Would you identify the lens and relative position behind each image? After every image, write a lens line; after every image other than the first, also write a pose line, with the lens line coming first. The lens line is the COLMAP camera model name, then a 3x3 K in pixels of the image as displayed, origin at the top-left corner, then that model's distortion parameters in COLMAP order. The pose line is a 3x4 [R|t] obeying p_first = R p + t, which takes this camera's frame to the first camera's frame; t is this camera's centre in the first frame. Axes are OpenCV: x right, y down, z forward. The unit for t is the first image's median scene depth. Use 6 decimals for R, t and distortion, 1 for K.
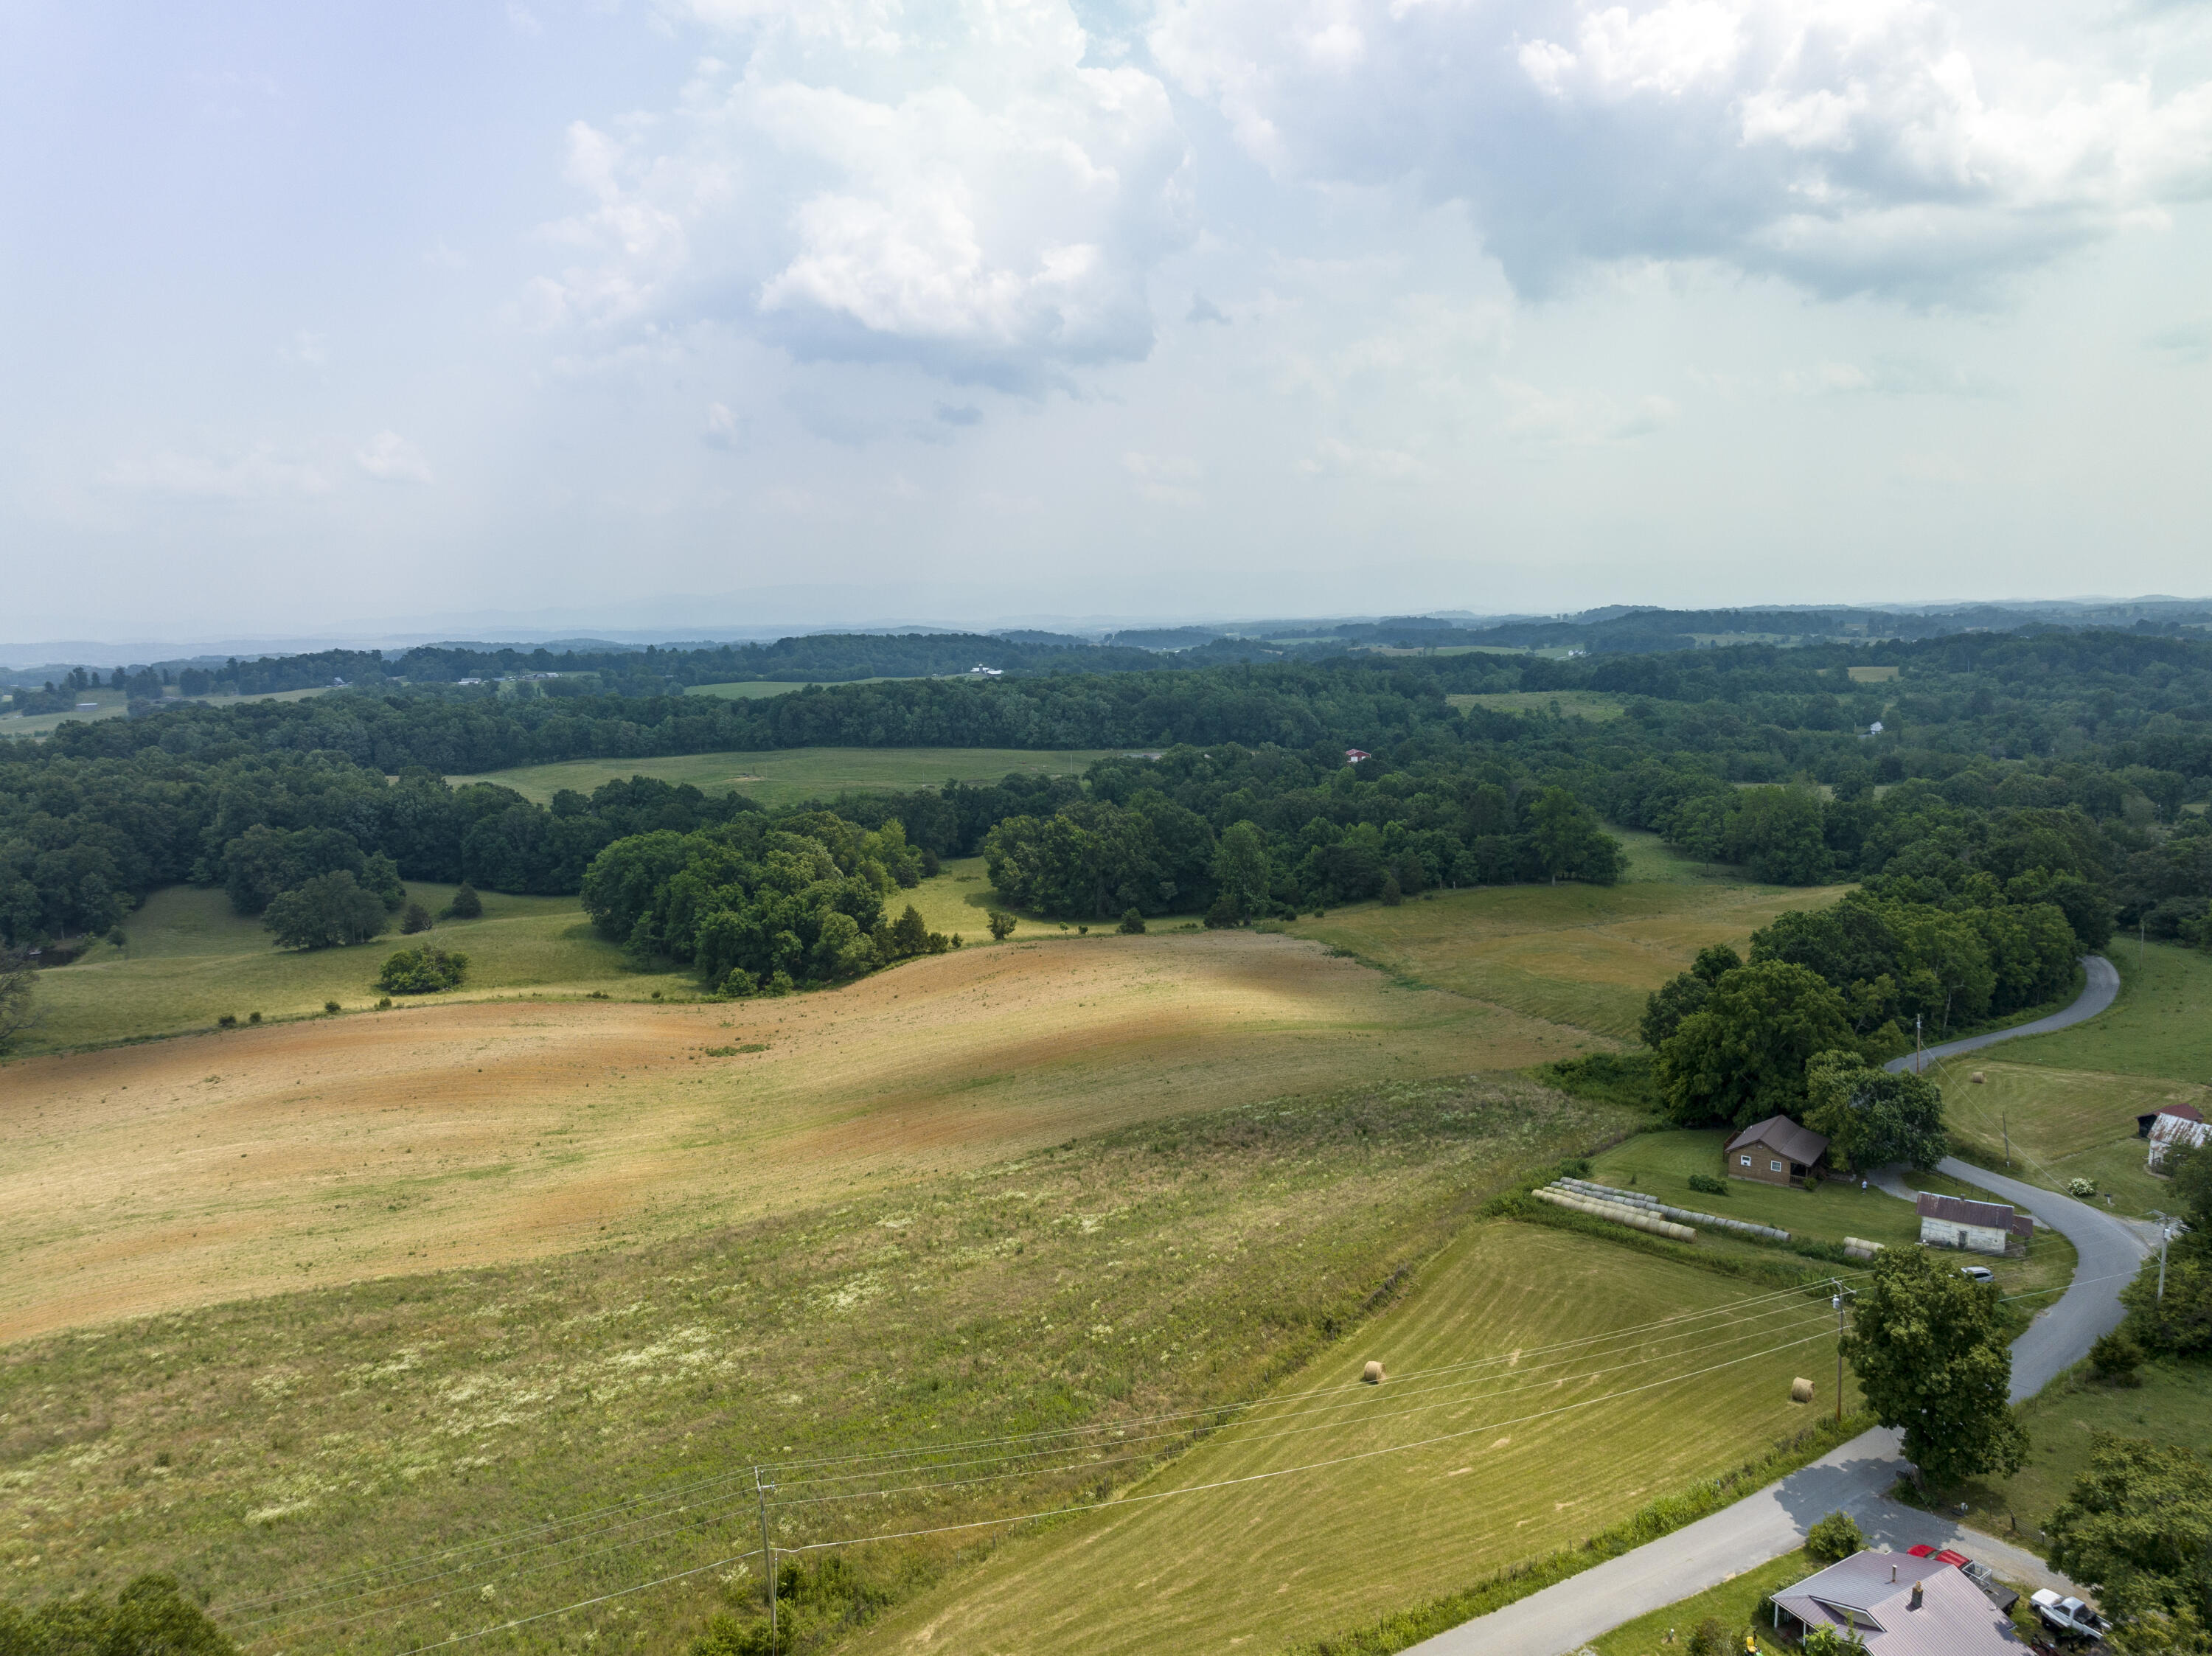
lens RADIAL K [[1557.6, 0, 1115.6], [0, 1557.6, 836.0], [0, 0, 1]] dist [-0.043538, 0.008987]
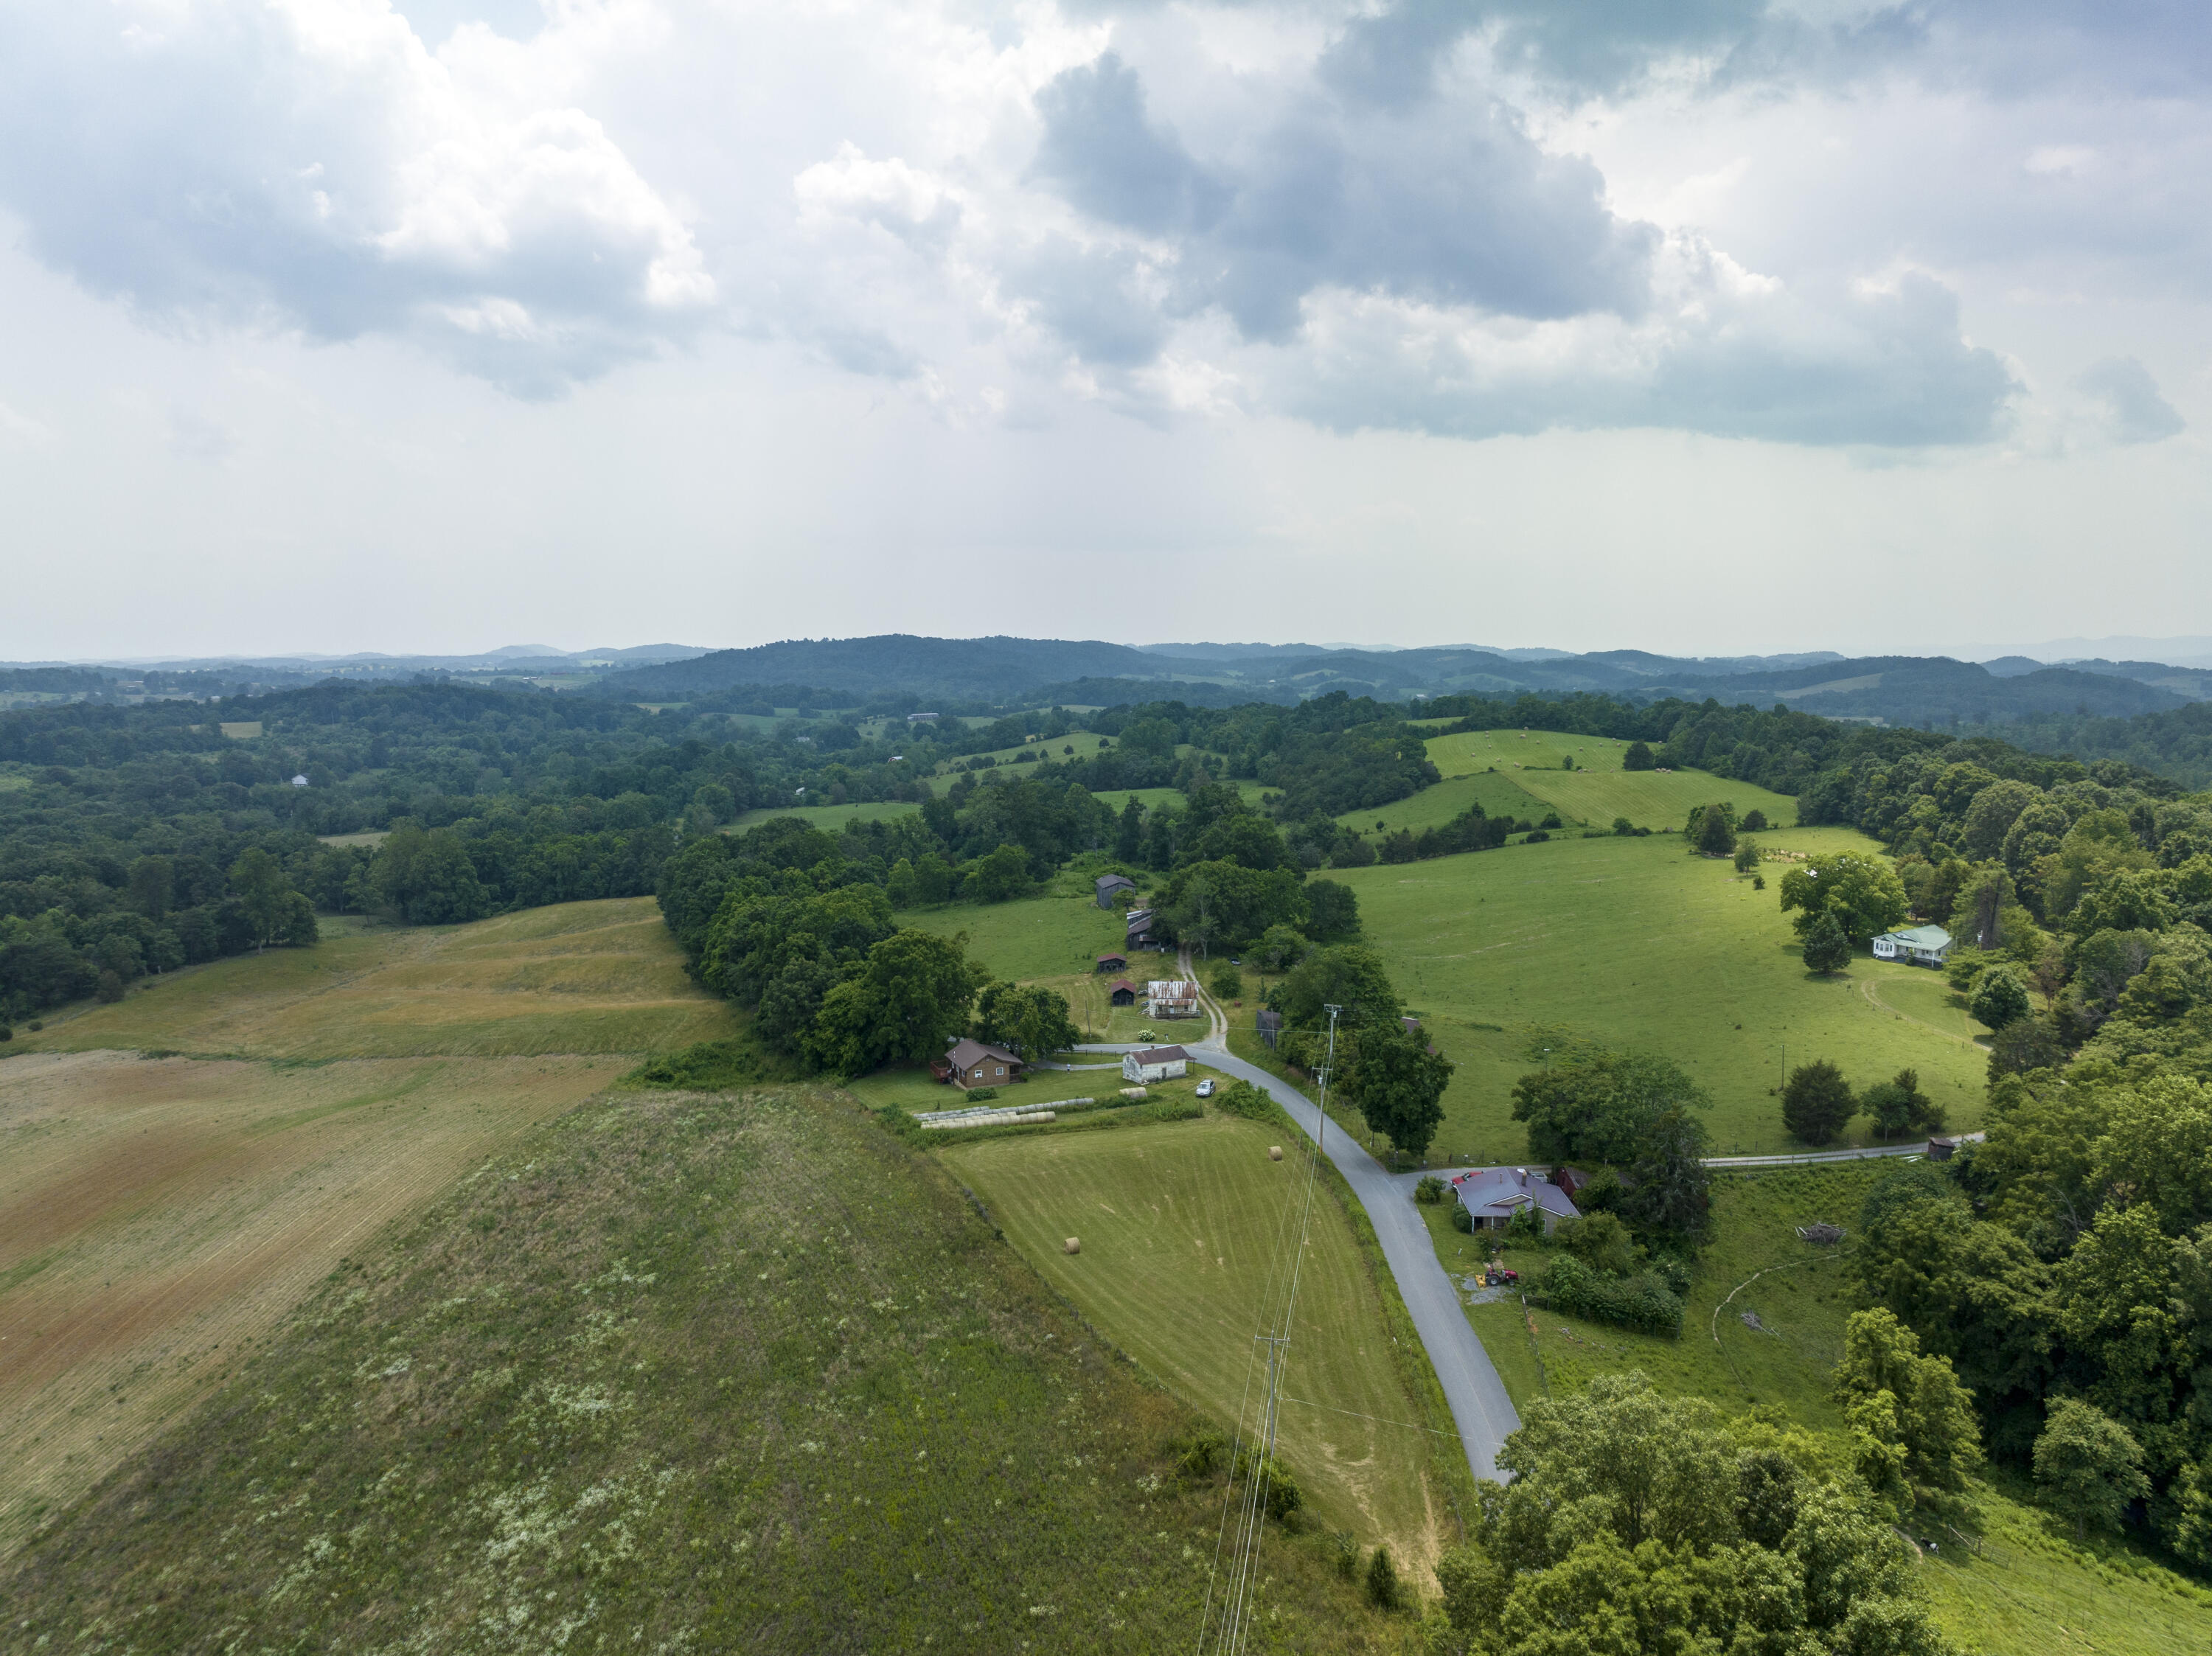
lens RADIAL K [[1557.6, 0, 1116.3], [0, 1557.6, 815.4], [0, 0, 1]] dist [-0.043538, 0.008987]
pose [[0.495540, -0.076840, 0.865180, -0.422946], [0.120178, 0.992564, 0.019320, -0.011603], [-0.860231, 0.094401, 0.501090, 0.142190]]
